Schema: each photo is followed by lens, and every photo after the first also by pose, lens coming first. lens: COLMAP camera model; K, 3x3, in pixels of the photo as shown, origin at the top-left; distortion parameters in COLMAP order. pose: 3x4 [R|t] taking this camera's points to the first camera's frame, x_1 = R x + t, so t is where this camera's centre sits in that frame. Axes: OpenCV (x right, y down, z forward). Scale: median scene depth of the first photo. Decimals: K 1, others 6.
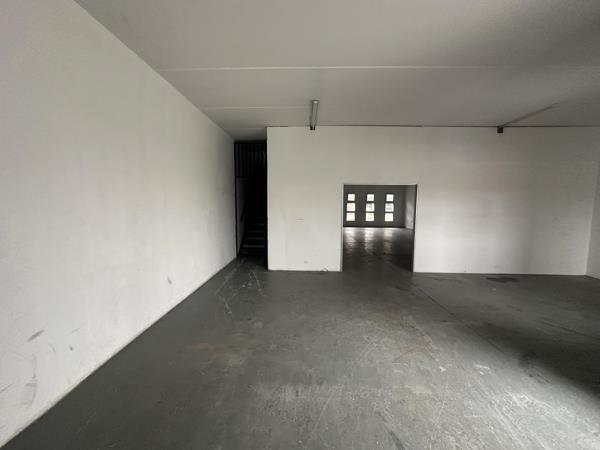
lens RADIAL K [[240.0, 0, 299.4], [0, 240.0, 228.1], [0, 0, 1]] dist [-0.005219, 0.001389]
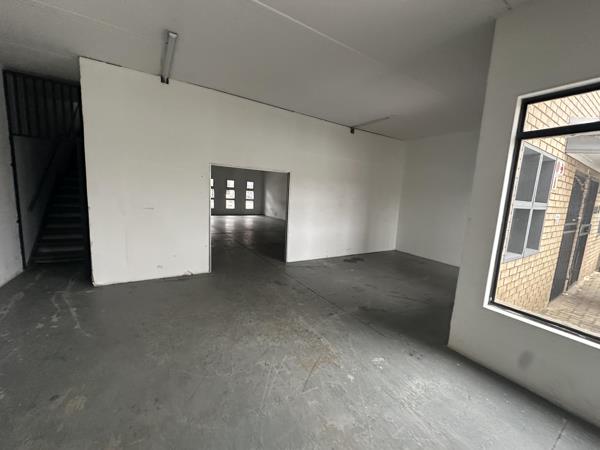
lens RADIAL K [[240.0, 0, 299.4], [0, 240.0, 225.9], [0, 0, 1]] dist [-0.005219, 0.001389]
pose [[0.832249, -0.037844, 0.553108, -0.031286], [0.012737, 0.998709, 0.049167, -0.023046], [-0.554255, -0.033874, 0.831657, 0.259004]]
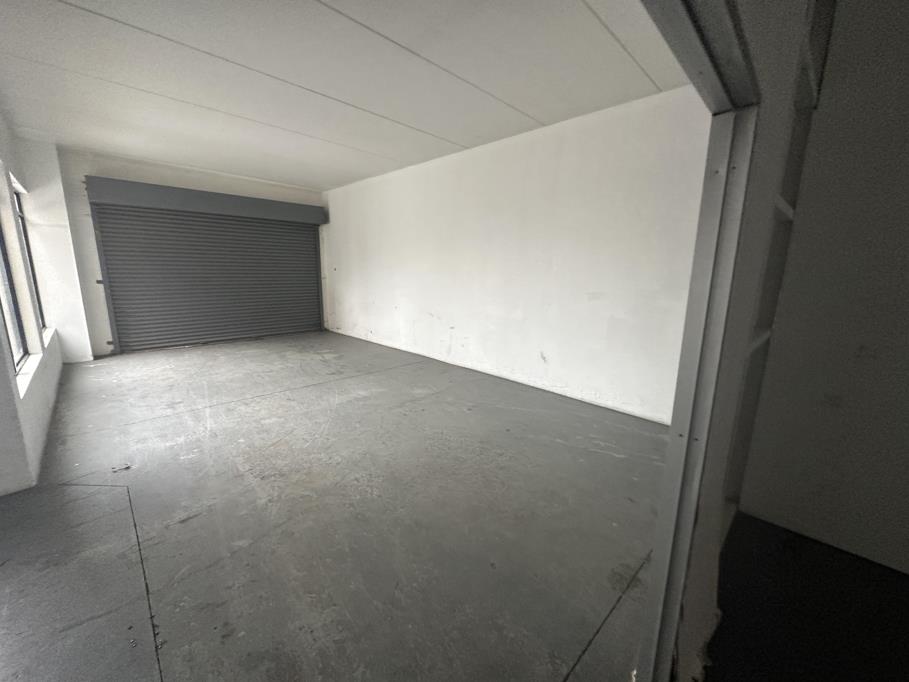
lens RADIAL K [[363.5, 0, 453.7], [0, 363.5, 339.7], [0, 0, 1]] dist [-0.005219, 0.001389]
pose [[-0.695443, 0.116718, -0.709039, 0.684044], [-0.104665, 0.959744, 0.260646, -0.173733], [0.710918, 0.255475, -0.655231, 1.689013]]
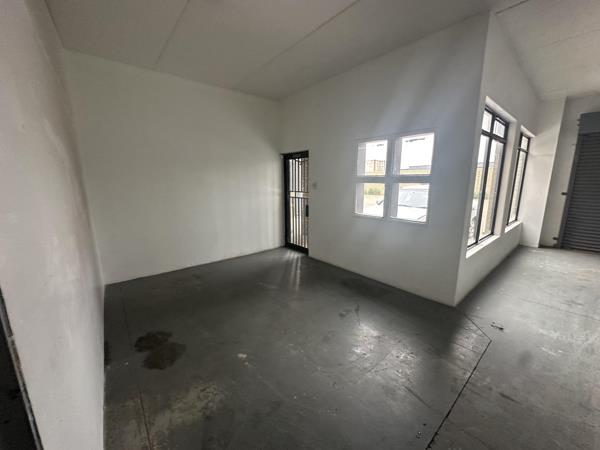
lens RADIAL K [[240.0, 0, 299.5], [0, 240.0, 224.2], [0, 0, 1]] dist [-0.005219, 0.001389]
pose [[-0.660738, -0.143029, 0.736864, 0.558600], [0.082822, 0.961792, 0.260954, -0.165017], [-0.746033, 0.233451, -0.623646, 1.556782]]
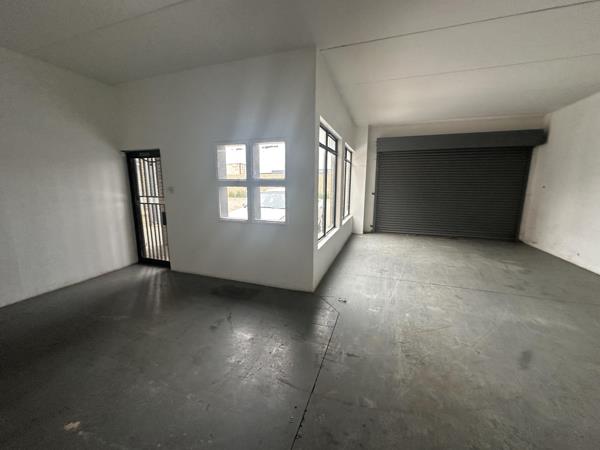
lens RADIAL K [[240.0, 0, 299.6], [0, 240.0, 224.8], [0, 0, 1]] dist [-0.005219, 0.001389]
pose [[-0.950048, -0.065444, 0.305166, 0.546504], [0.024156, 0.959417, 0.280953, -0.165841], [-0.311168, 0.274290, -0.909912, 1.531538]]
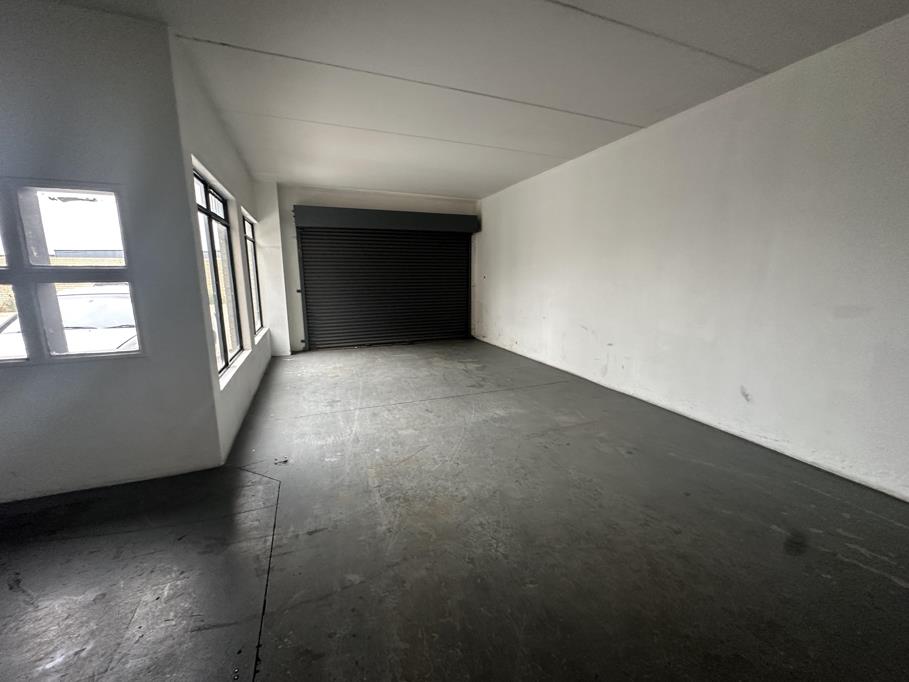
lens RADIAL K [[363.5, 0, 453.4], [0, 363.5, 340.3], [0, 0, 1]] dist [-0.005219, 0.001389]
pose [[-0.923234, 0.063373, -0.378976, 0.583593], [-0.047752, 0.959735, 0.276817, -0.165497], [0.381260, 0.273664, -0.883034, 1.574797]]
